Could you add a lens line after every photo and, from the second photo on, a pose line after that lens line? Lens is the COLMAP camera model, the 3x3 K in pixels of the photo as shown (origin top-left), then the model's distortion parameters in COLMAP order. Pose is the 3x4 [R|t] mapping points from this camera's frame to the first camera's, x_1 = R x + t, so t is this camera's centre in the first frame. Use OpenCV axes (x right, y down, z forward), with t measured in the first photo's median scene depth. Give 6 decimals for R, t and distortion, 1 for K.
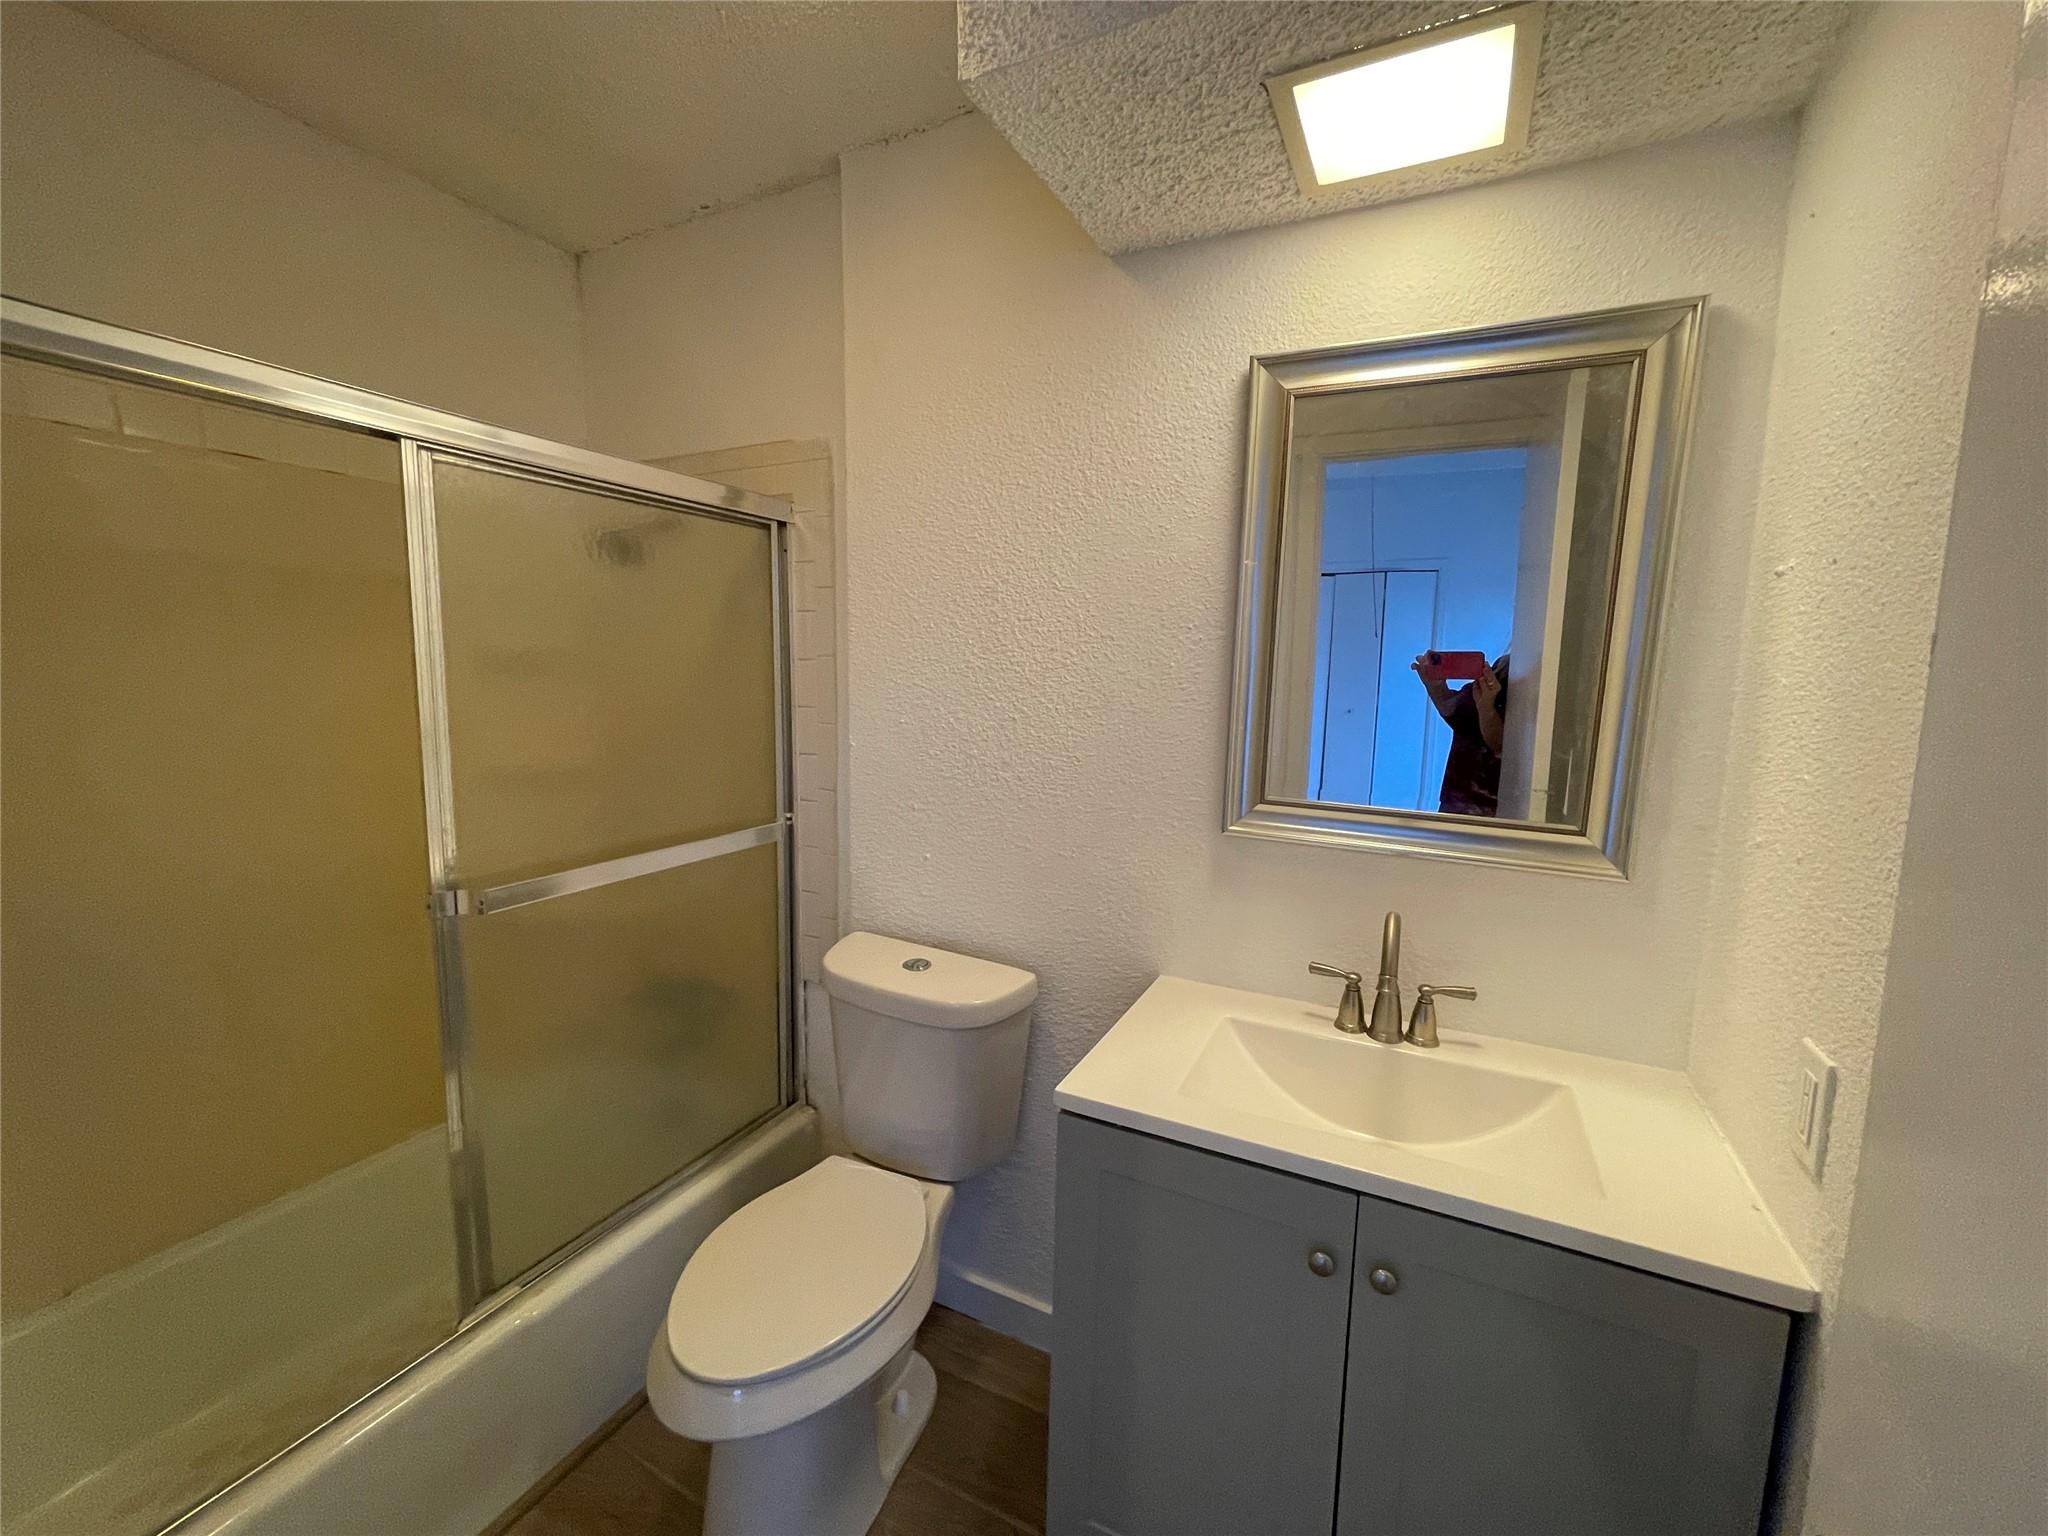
lens RADIAL K [[827.7, 0, 1021.6], [0, 827.7, 768.8], [0, 0, 1]] dist [-0.003787, 0.002294]
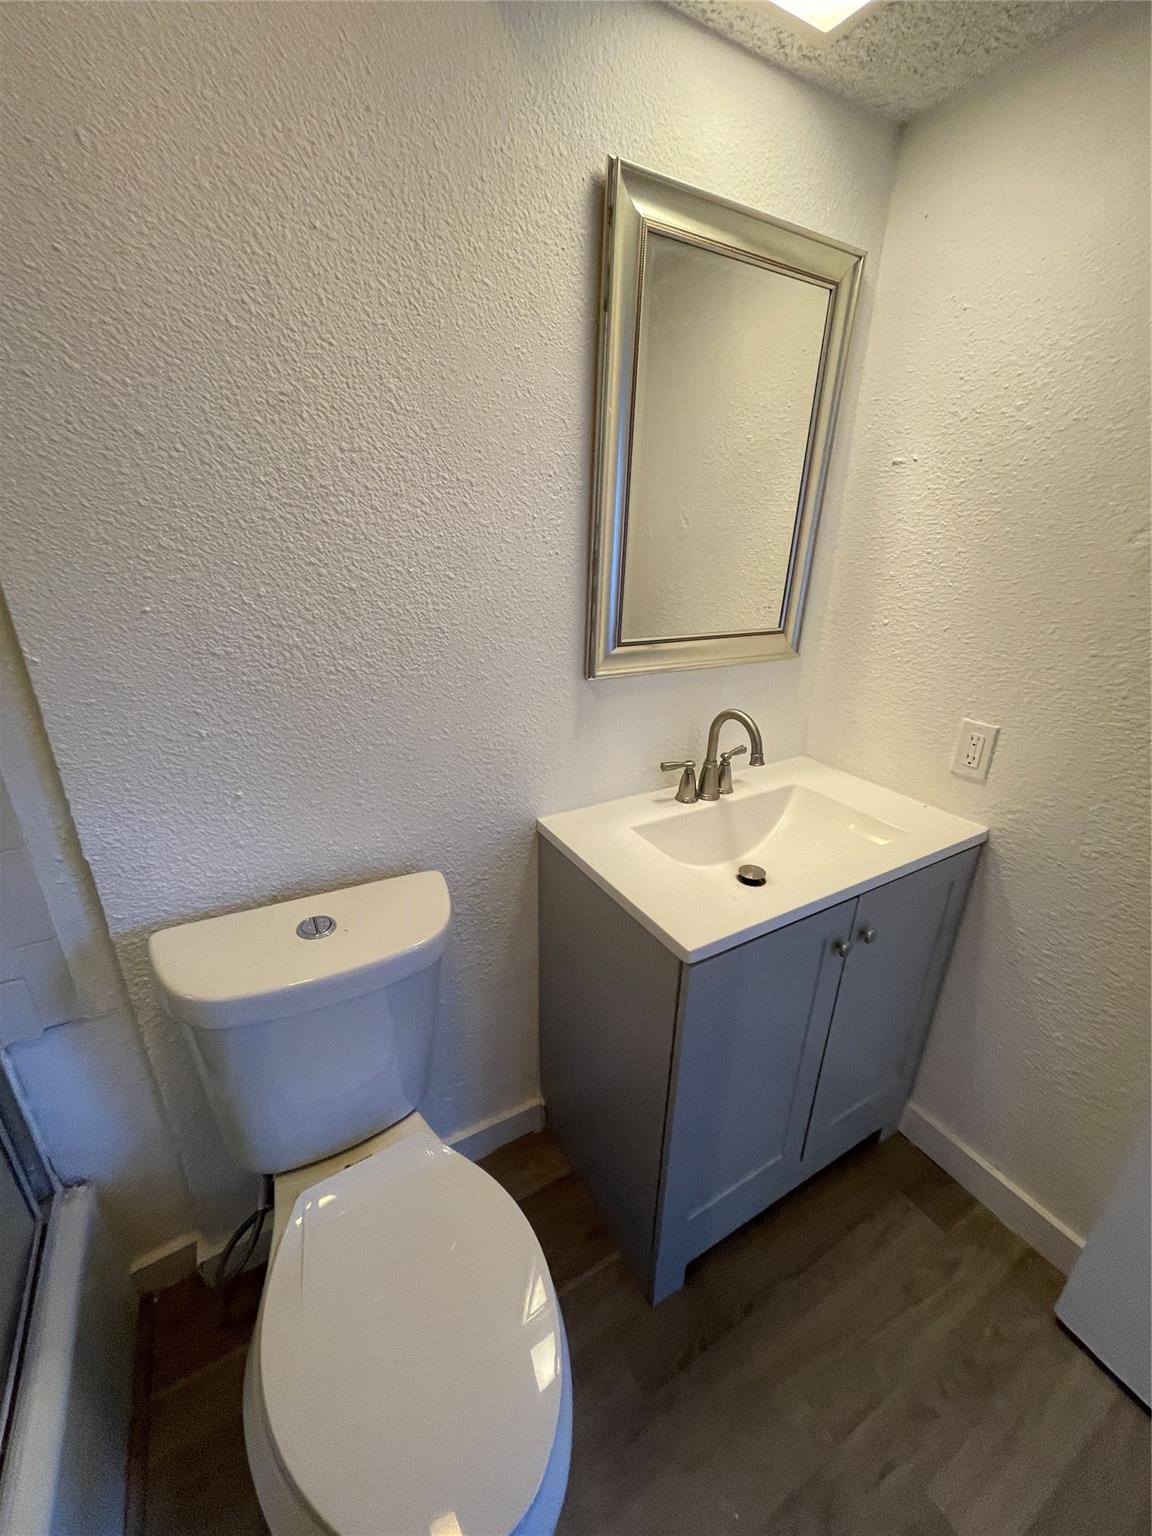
lens RADIAL K [[620.8, 0, 577.7], [0, 620.8, 766.9], [0, 0, 1]] dist [-0.003787, 0.002294]
pose [[0.541636, -0.314663, 0.779498, -0.484266], [0.095375, 0.944313, 0.314924, -0.079718], [-0.835185, -0.096230, 0.541485, 0.588470]]
